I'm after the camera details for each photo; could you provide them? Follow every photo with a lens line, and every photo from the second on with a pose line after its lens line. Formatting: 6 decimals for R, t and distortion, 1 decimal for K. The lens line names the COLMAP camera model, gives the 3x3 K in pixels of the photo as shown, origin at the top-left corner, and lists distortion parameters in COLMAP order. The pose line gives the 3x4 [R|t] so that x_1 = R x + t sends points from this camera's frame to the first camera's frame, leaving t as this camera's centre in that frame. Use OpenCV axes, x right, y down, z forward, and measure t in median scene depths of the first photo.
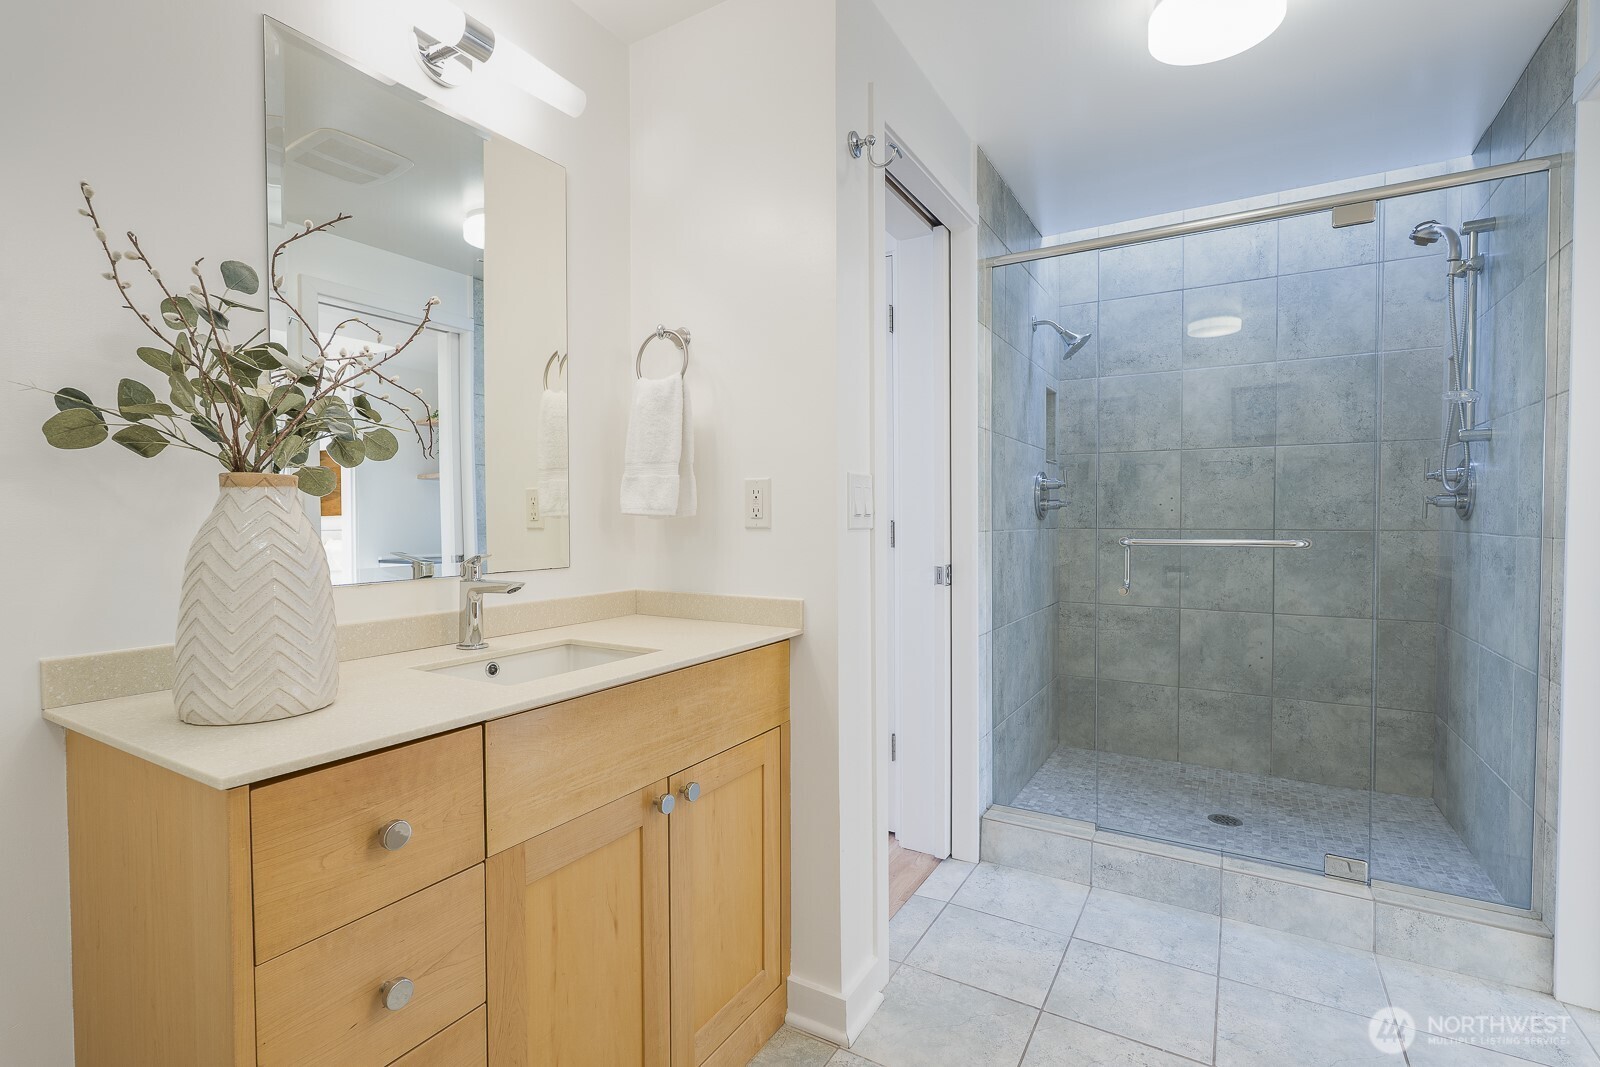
lens RADIAL K [[744.1, 0, 798.4], [0, 744.1, 530.4], [0, 0, 1]] dist [-0.001150, -0.000008]
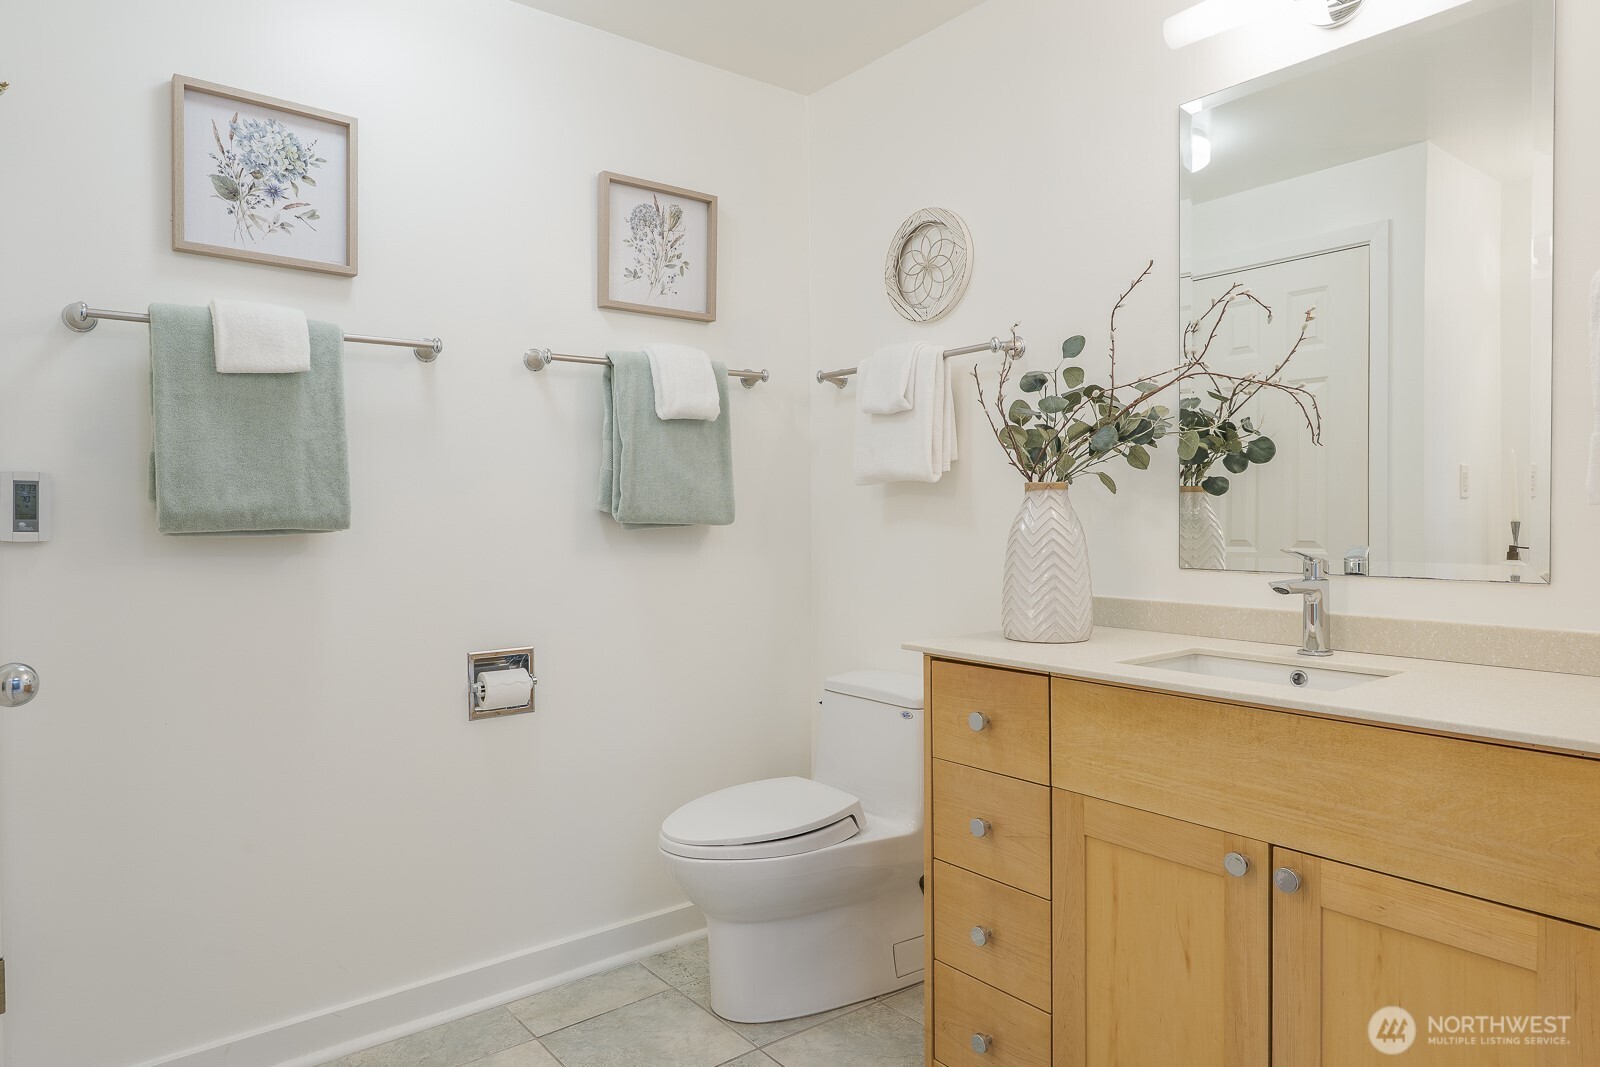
lens RADIAL K [[1002.8, 0, 799.9], [0, 1002.8, 529.2], [0, 0, 1]] dist [0.002057, 0.000165]
pose [[-0.365521, 0.021249, -0.930561, 1.132945], [-0.008138, 0.999628, 0.026023, -0.024235], [0.930768, 0.017085, -0.365212, 1.072818]]
